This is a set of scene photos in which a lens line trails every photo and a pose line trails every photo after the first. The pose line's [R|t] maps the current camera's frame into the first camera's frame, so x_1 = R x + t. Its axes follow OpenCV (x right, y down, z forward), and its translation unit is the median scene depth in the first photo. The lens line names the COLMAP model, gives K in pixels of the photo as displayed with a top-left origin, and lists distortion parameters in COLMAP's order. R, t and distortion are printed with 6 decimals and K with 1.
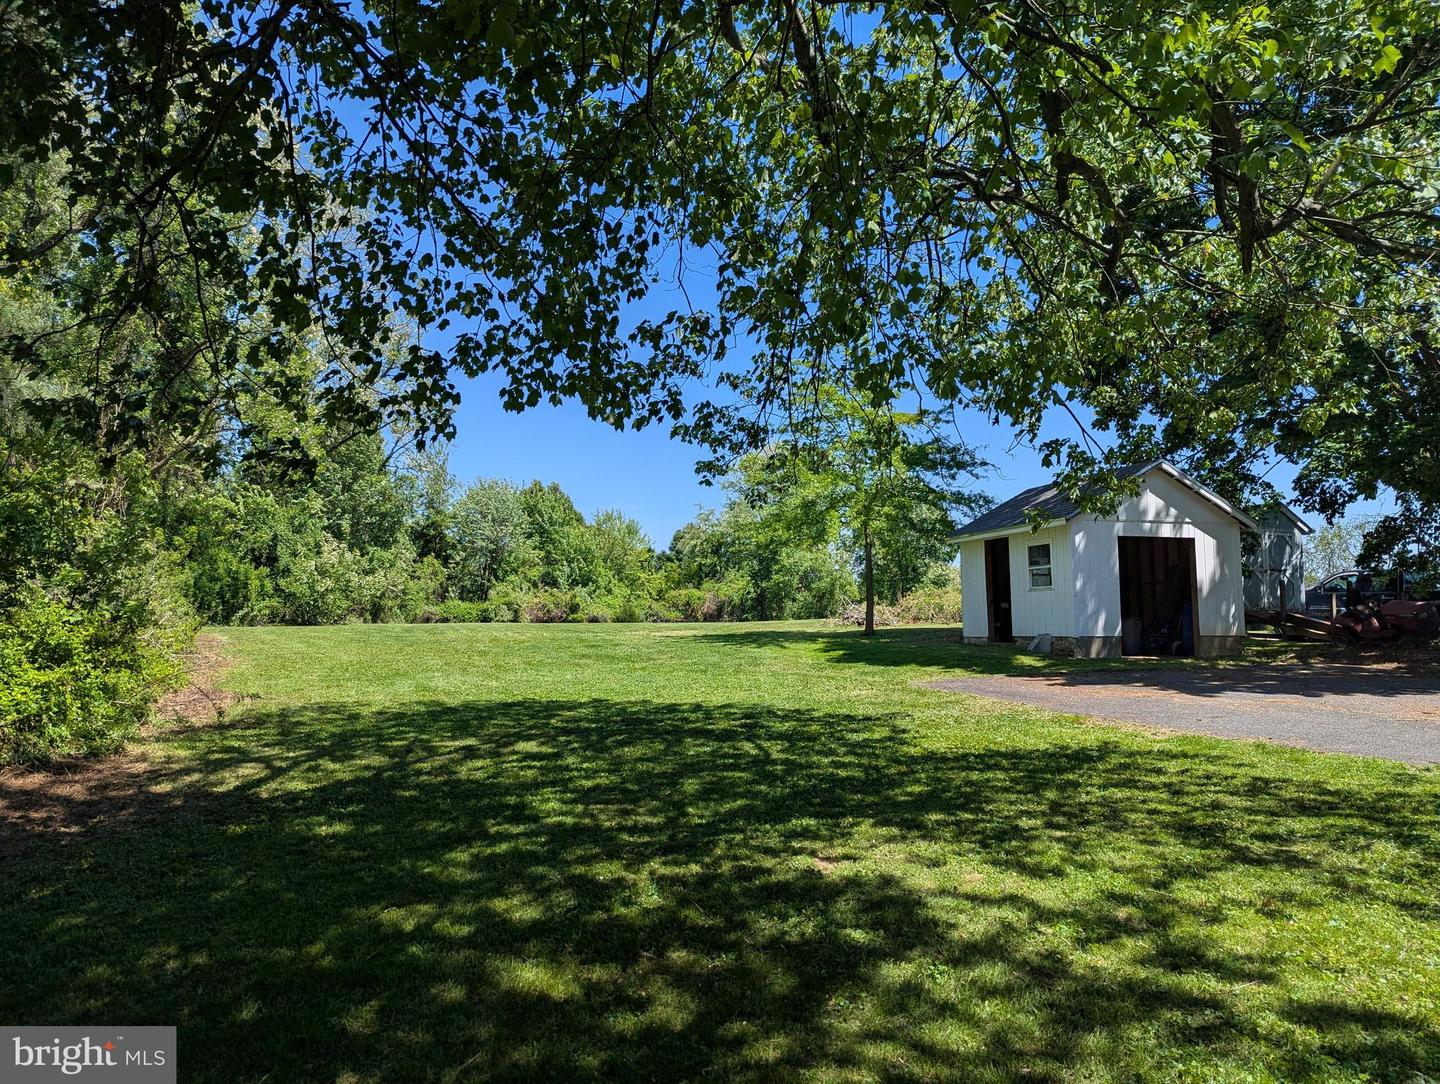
lens RADIAL K [[1038.7, 0, 720.0], [0, 1038.7, 542.0], [0, 0, 1]] dist [0.000359, -0.001117]
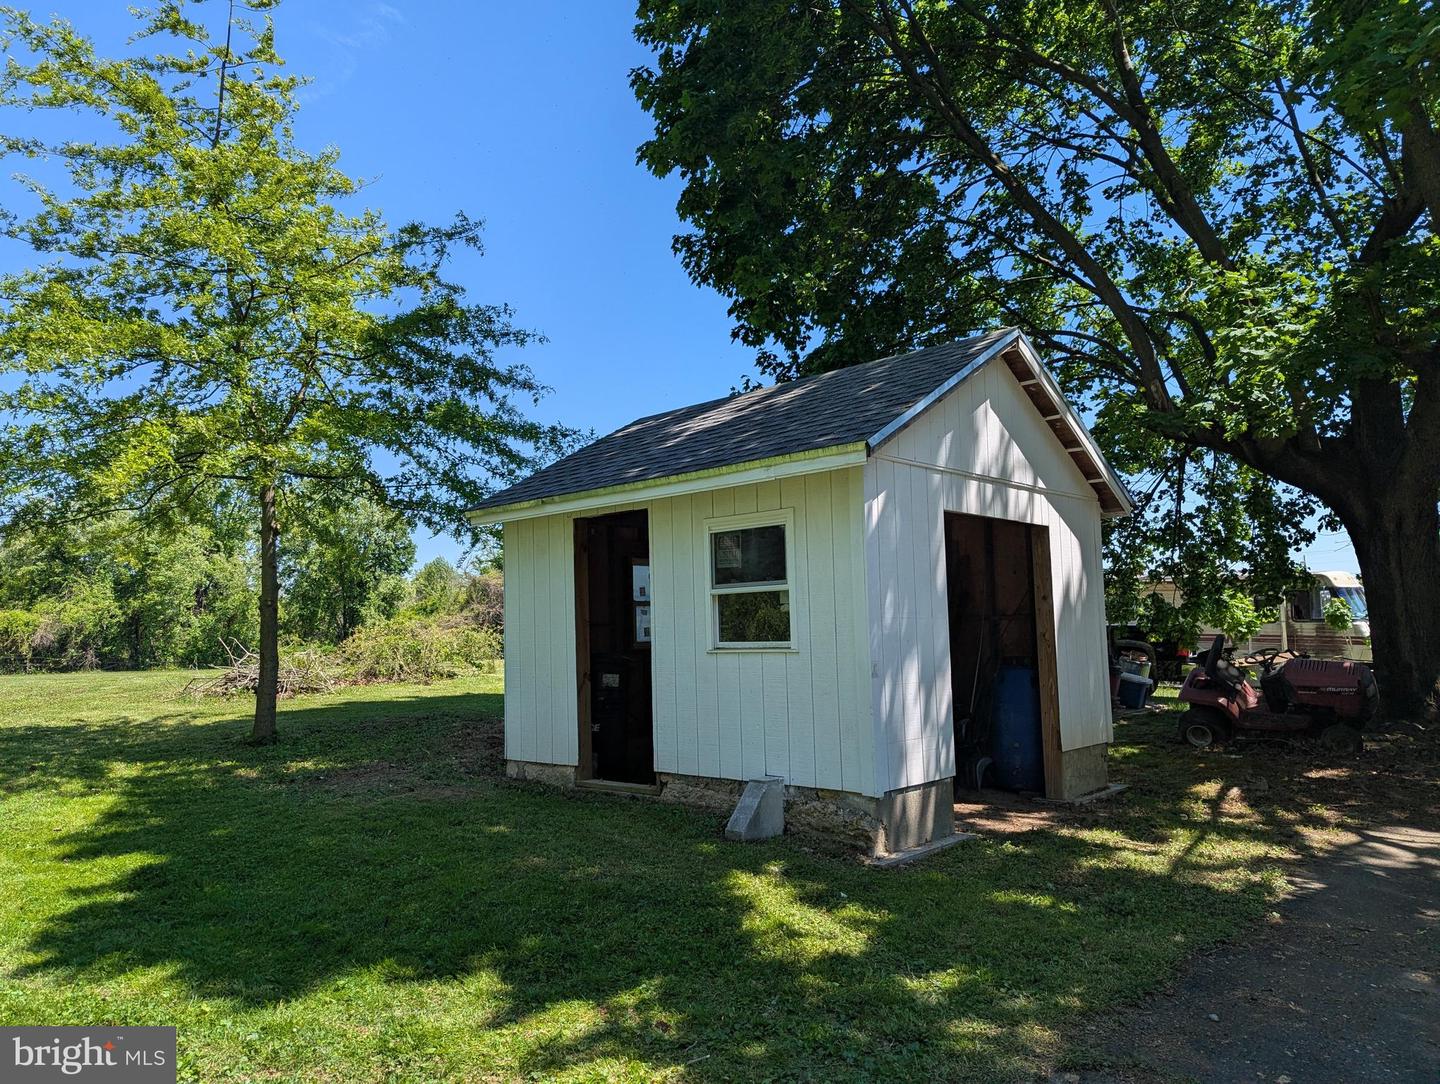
lens RADIAL K [[1038.7, 0, 720.0], [0, 1038.7, 542.0], [0, 0, 1]] dist [0.000359, -0.001117]
pose [[0.867598, 0.033569, 0.496132, 0.035207], [-0.025997, 0.999416, -0.022160, 0.004794], [-0.496586, 0.006328, 0.867964, 0.205660]]
